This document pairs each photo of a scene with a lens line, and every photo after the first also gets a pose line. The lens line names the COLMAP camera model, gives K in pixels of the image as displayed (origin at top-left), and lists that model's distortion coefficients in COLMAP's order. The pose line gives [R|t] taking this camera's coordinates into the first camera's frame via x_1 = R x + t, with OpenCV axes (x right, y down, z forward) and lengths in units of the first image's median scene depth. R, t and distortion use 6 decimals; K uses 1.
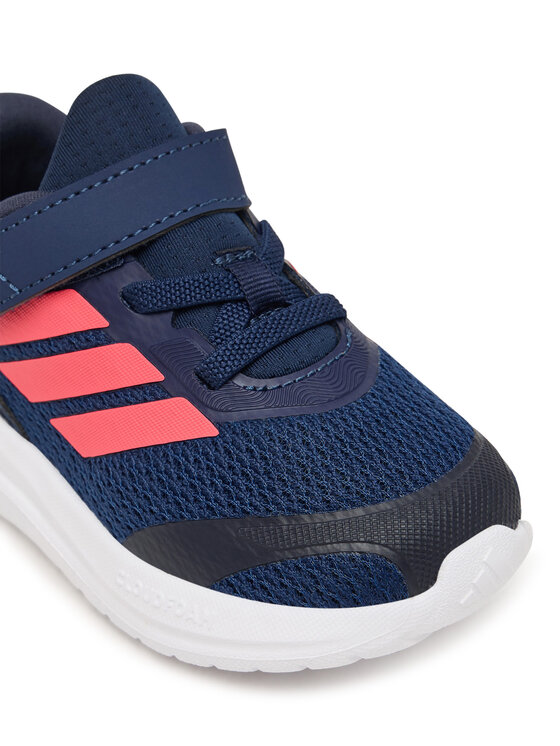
lens RADIAL K [[1910.0, 0, 281.7], [0, 1910.0, 373.2], [0, 0, 1]] dist [-0.186785, 0.000000]
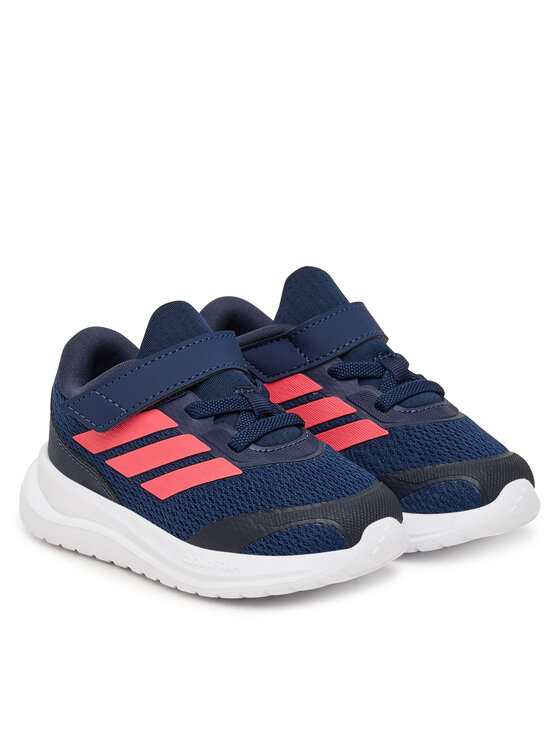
lens RADIAL K [[2172.6, 0, 279.5], [0, 2172.6, 372.6], [0, 0, 1]] dist [-0.540751, 0.000000]
pose [[0.996289, 0.005805, 0.085879, -0.176033], [0.015924, 0.968067, -0.250184, 0.459495], [-0.084589, 0.250623, 0.964382, -1.064791]]
